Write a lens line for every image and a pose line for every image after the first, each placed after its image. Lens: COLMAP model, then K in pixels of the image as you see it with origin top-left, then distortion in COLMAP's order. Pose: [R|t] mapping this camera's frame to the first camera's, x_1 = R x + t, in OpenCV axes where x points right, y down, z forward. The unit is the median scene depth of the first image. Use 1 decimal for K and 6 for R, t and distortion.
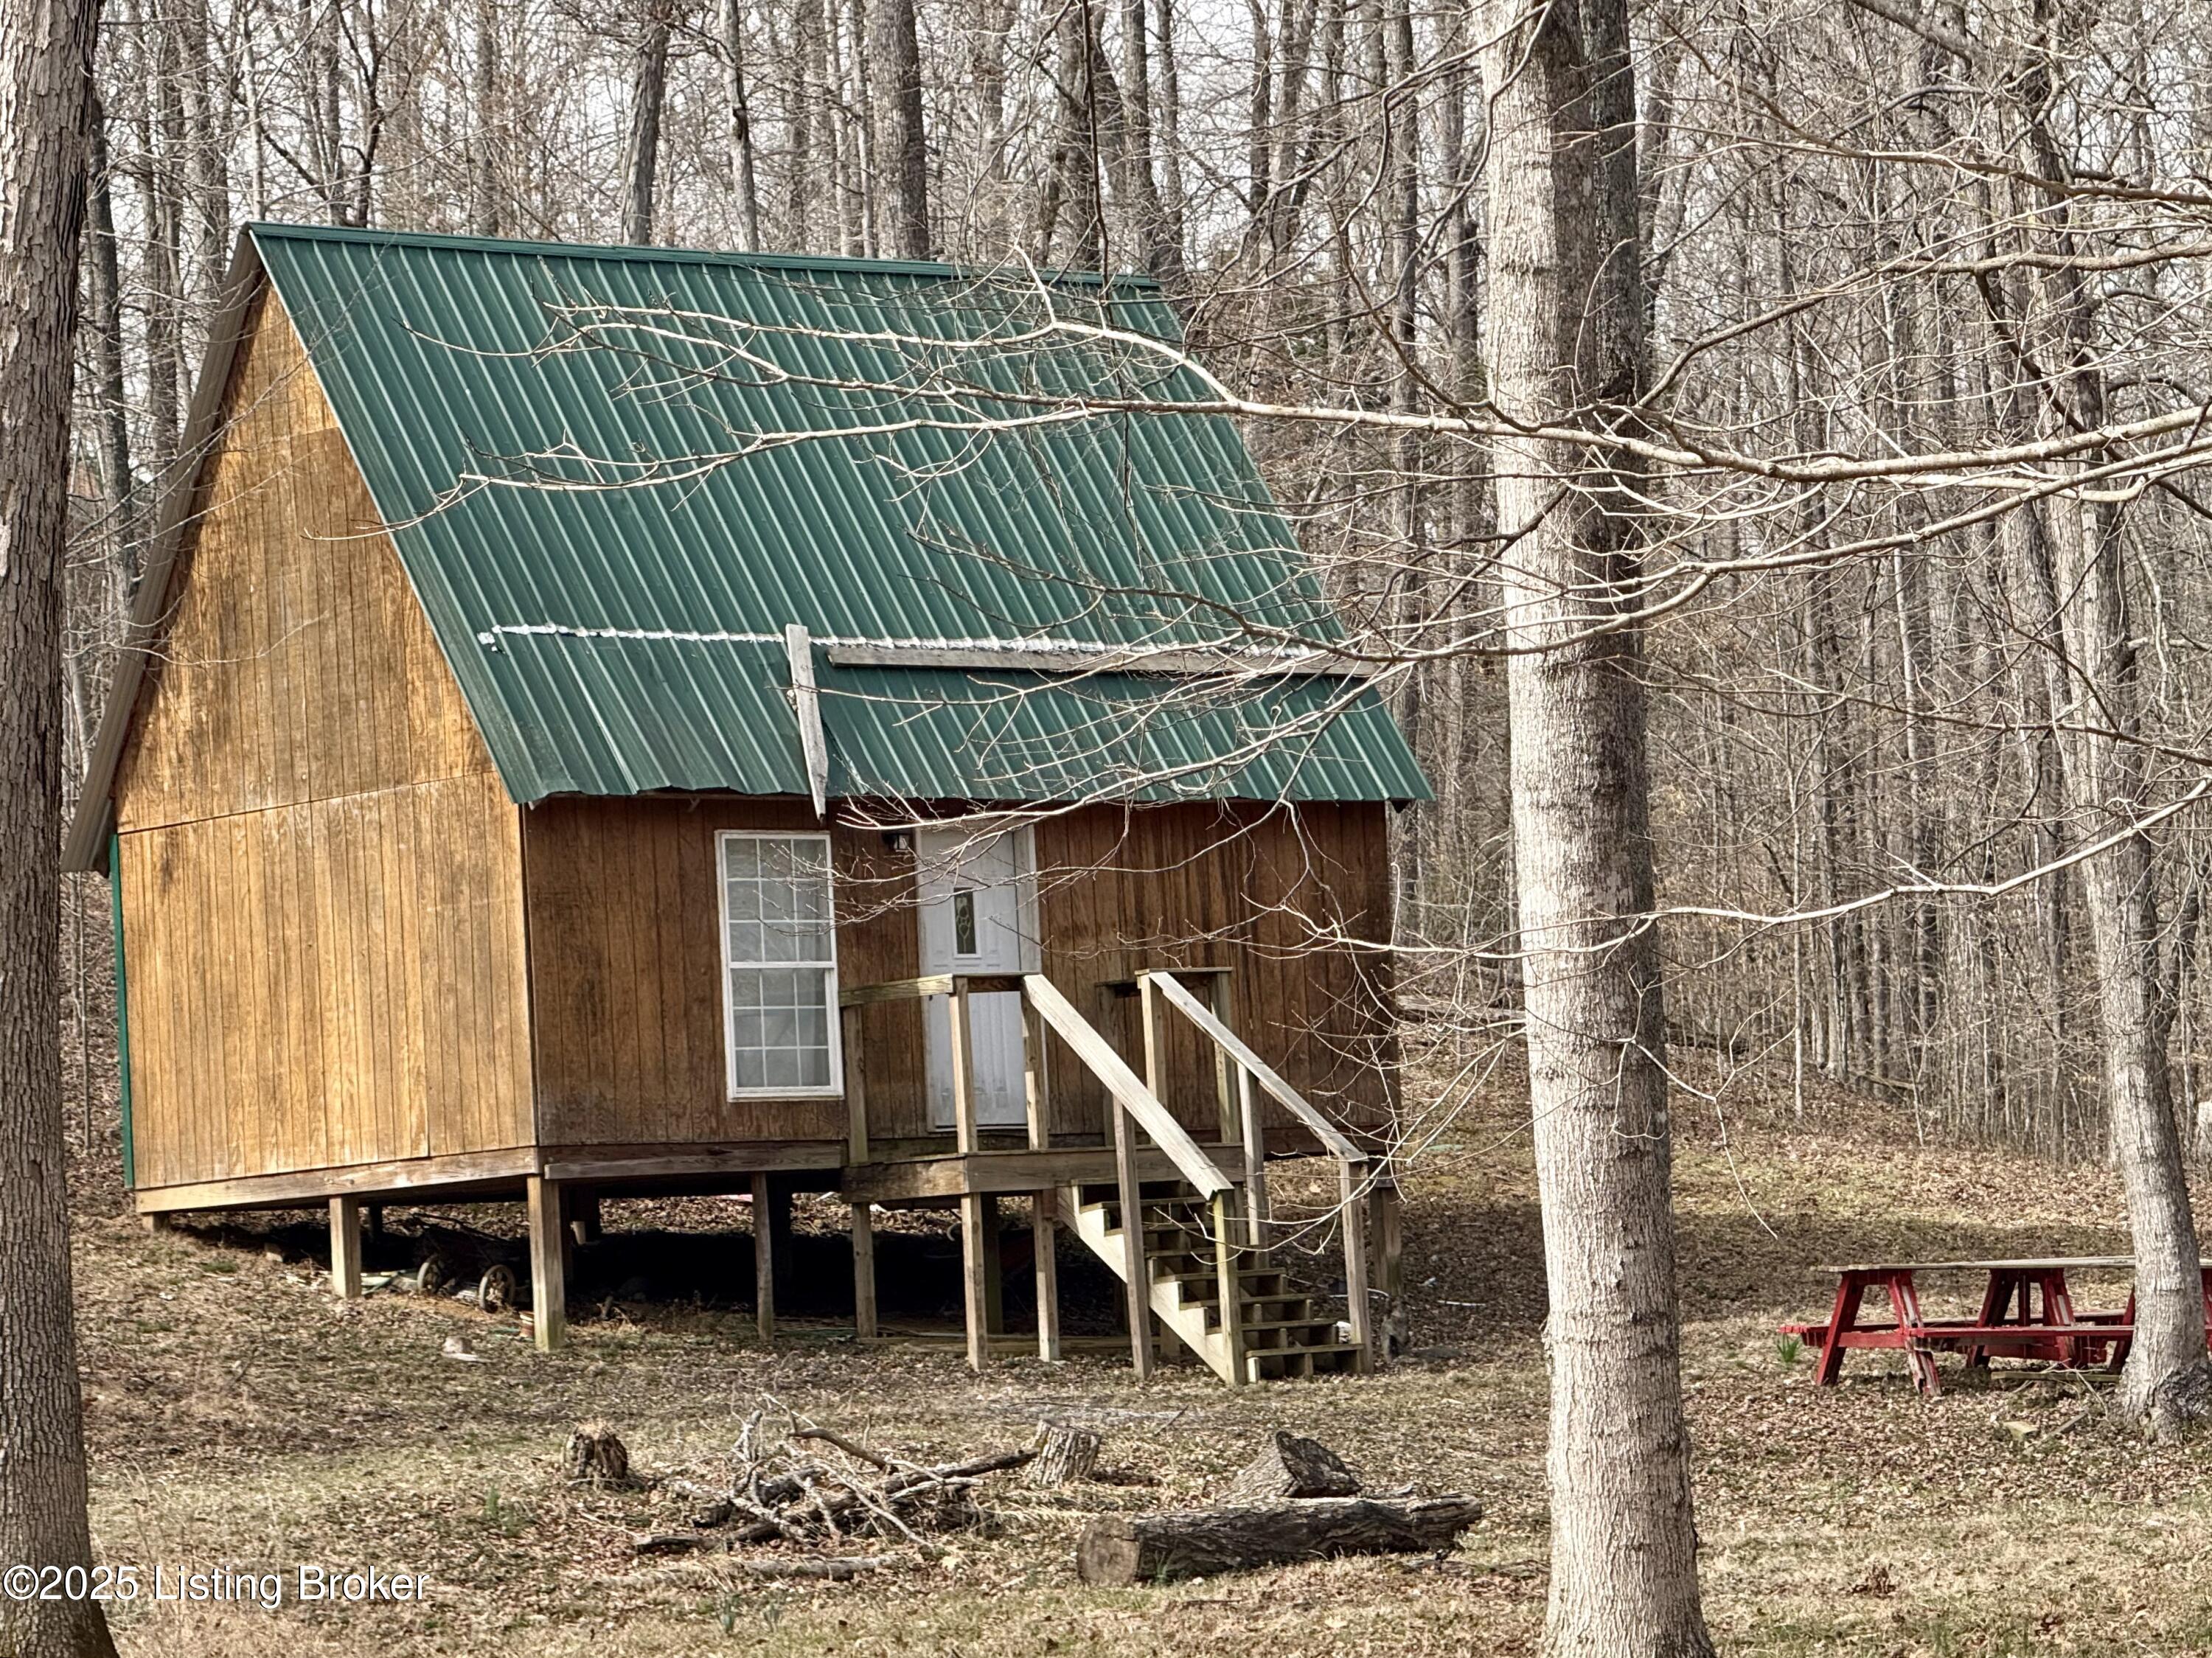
lens RADIAL K [[7677.2, 0, 1106.9], [0, 7677.2, 827.7], [0, 0, 1]] dist [0.008382, 0.000000]
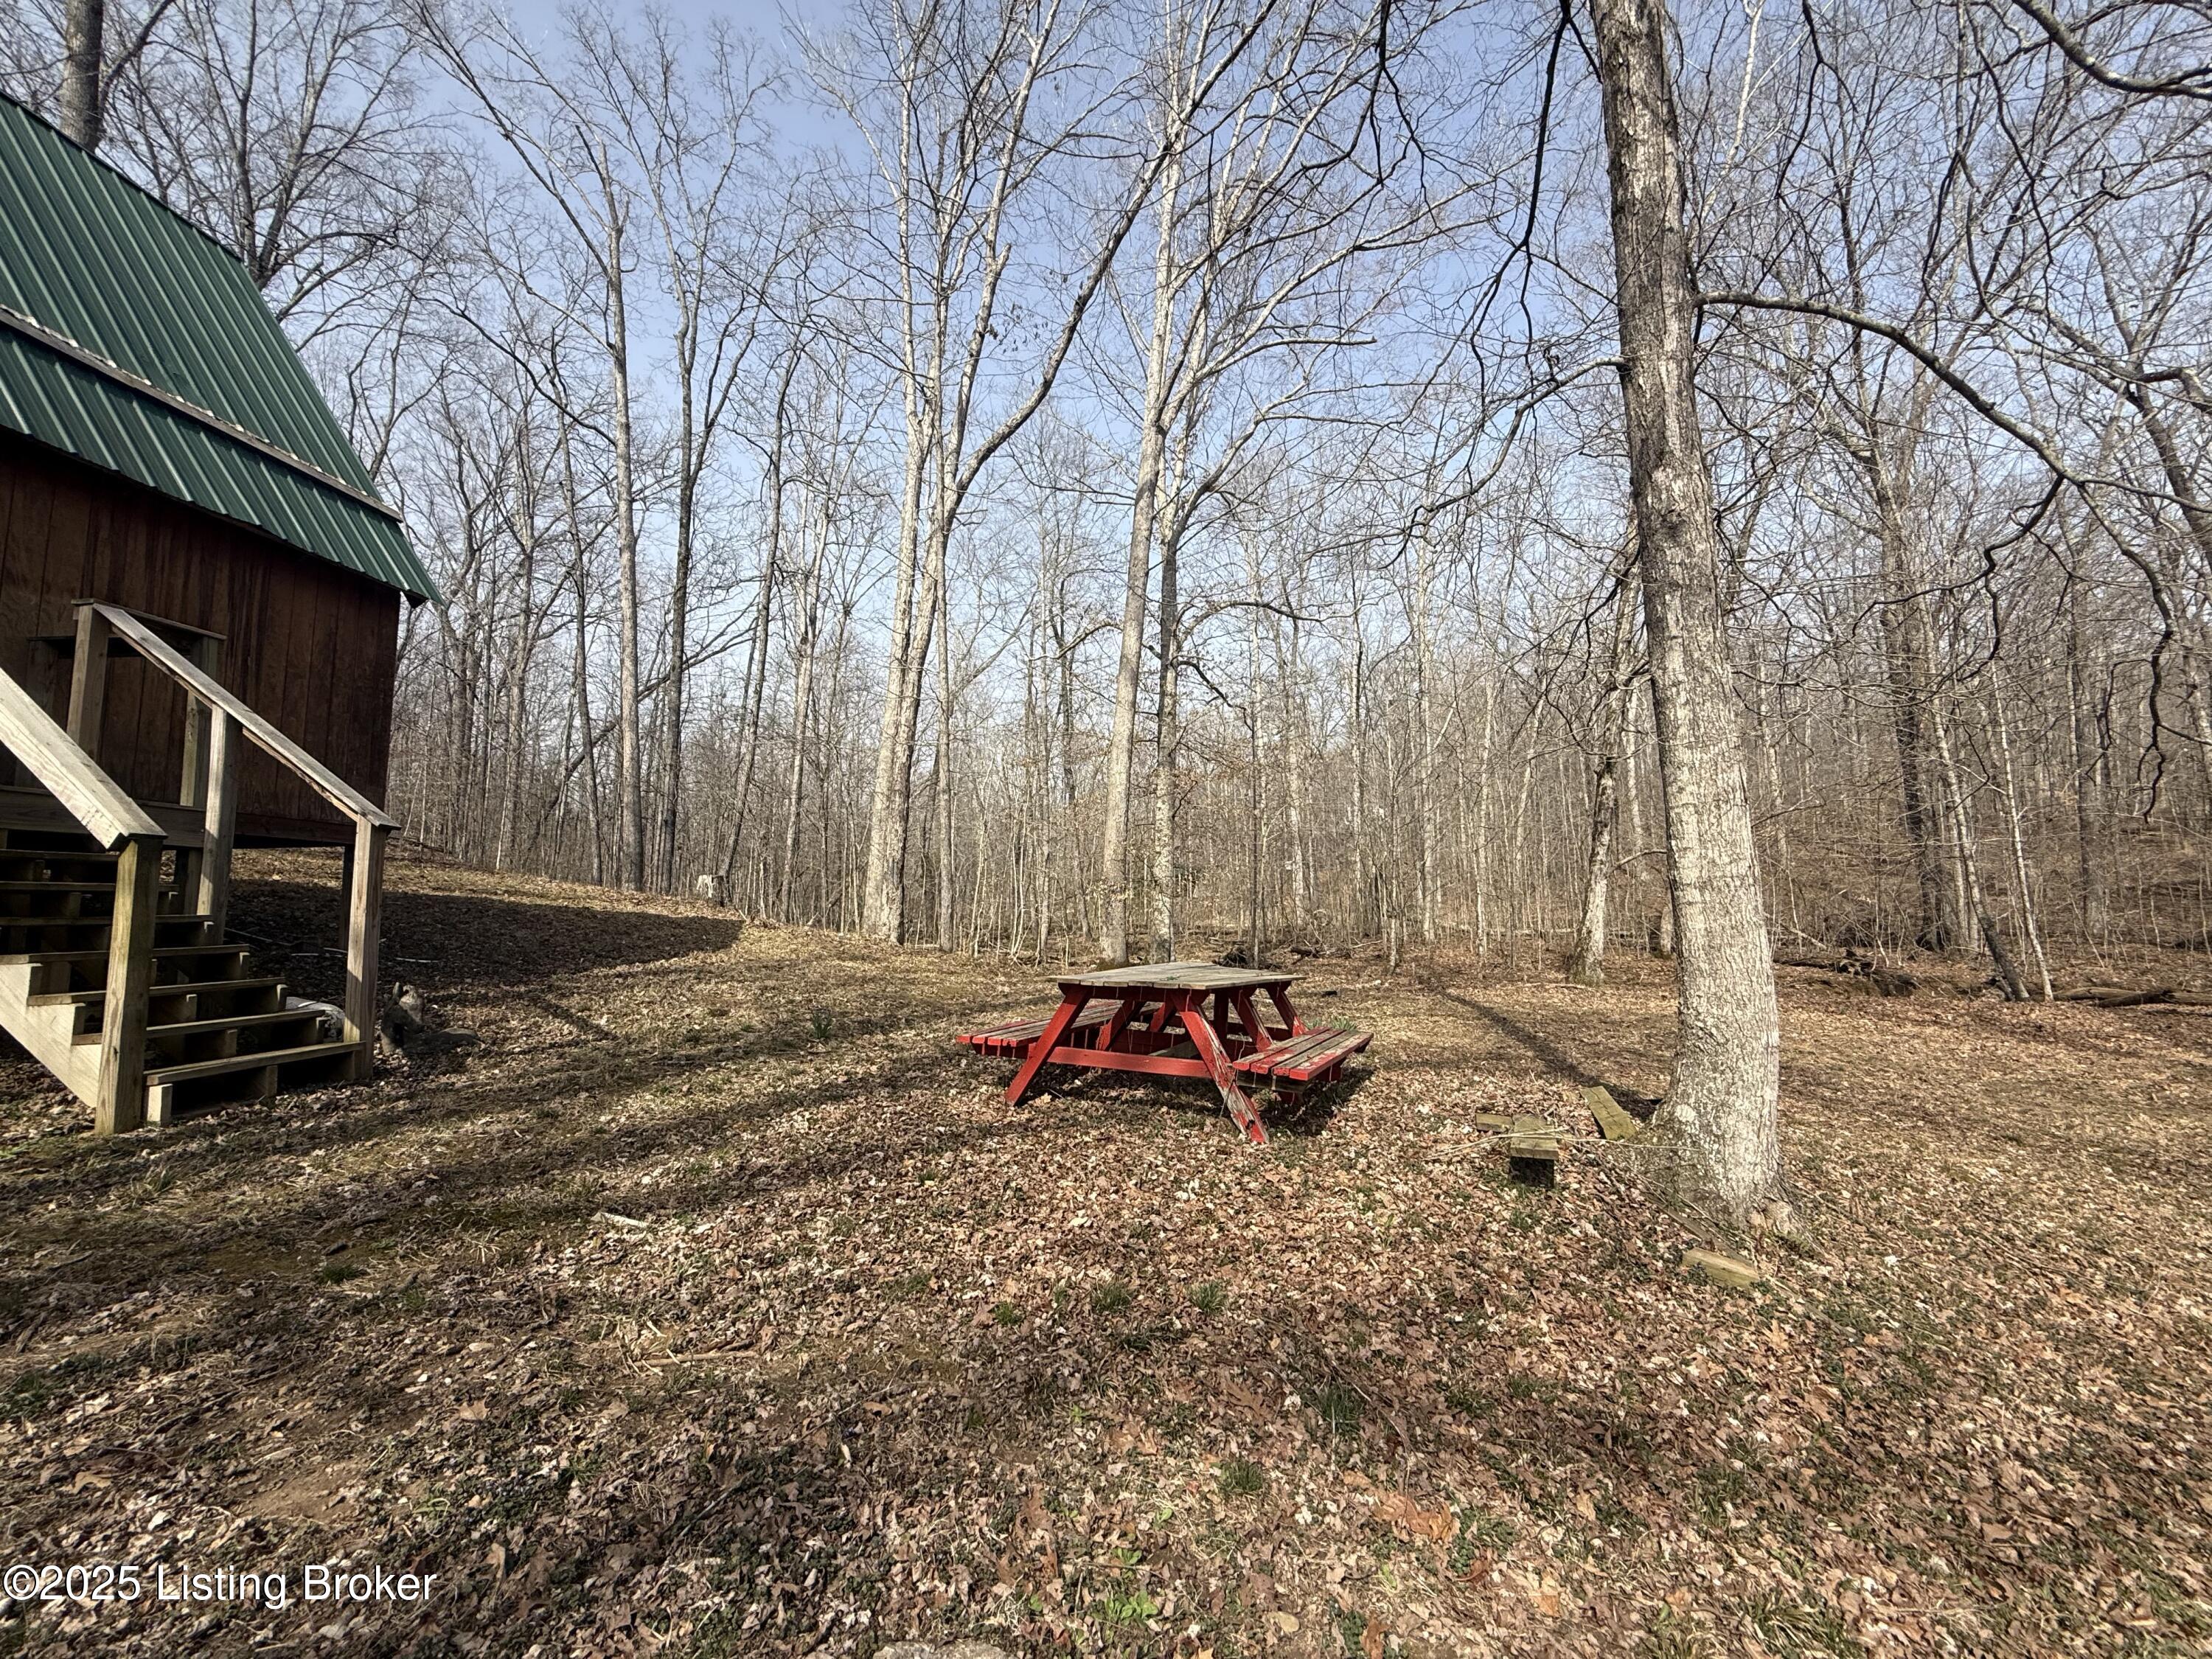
lens RADIAL K [[874.9, 0, 1097.7], [0, 874.9, 827.8], [0, 0, 1]] dist [0.000296, -0.000221]
pose [[0.701569, 0.123081, 0.701892, 0.019493], [-0.082499, 0.992376, -0.091558, 0.045377], [-0.707810, 0.006328, 0.706375, 0.856852]]
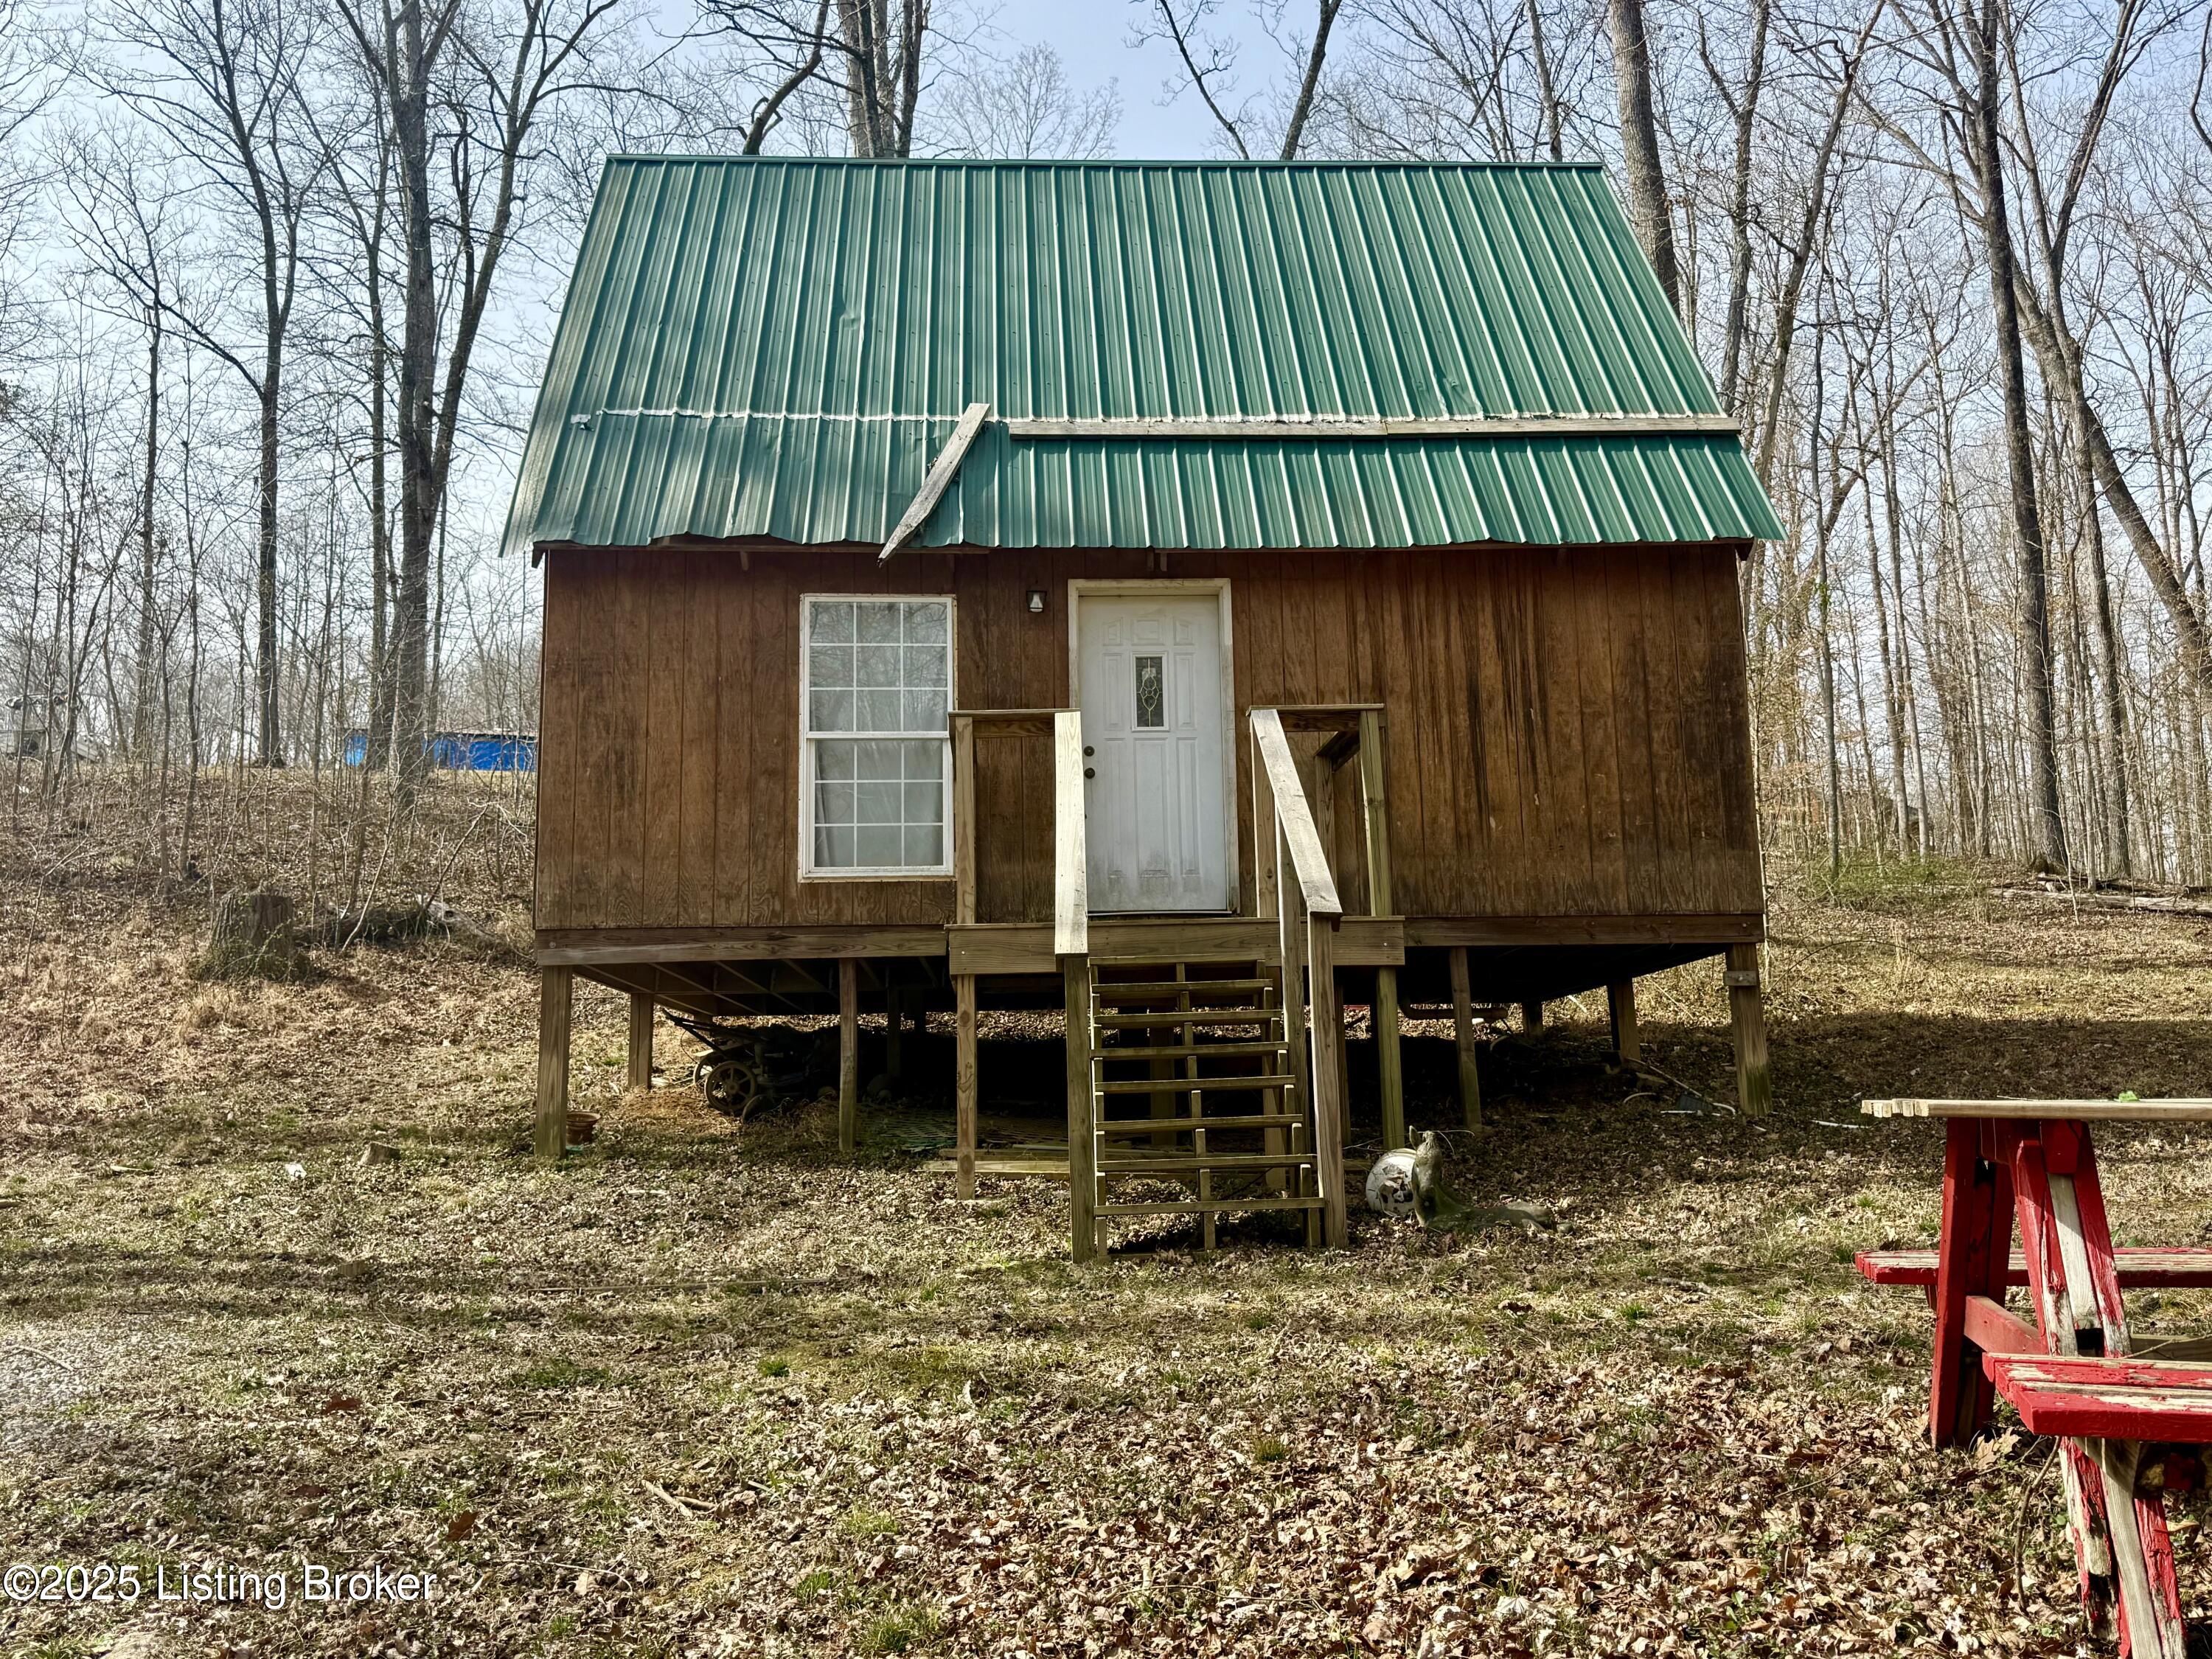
lens RADIAL K [[1812.8, 0, 1101.5], [0, 1812.8, 820.5], [0, 0, 1]] dist [0.039627, -0.021081]
pose [[0.809597, -0.066819, -0.583171, 0.105841], [0.019882, 0.996051, -0.086525, 0.047743], [0.586650, 0.058456, 0.807728, 0.846765]]
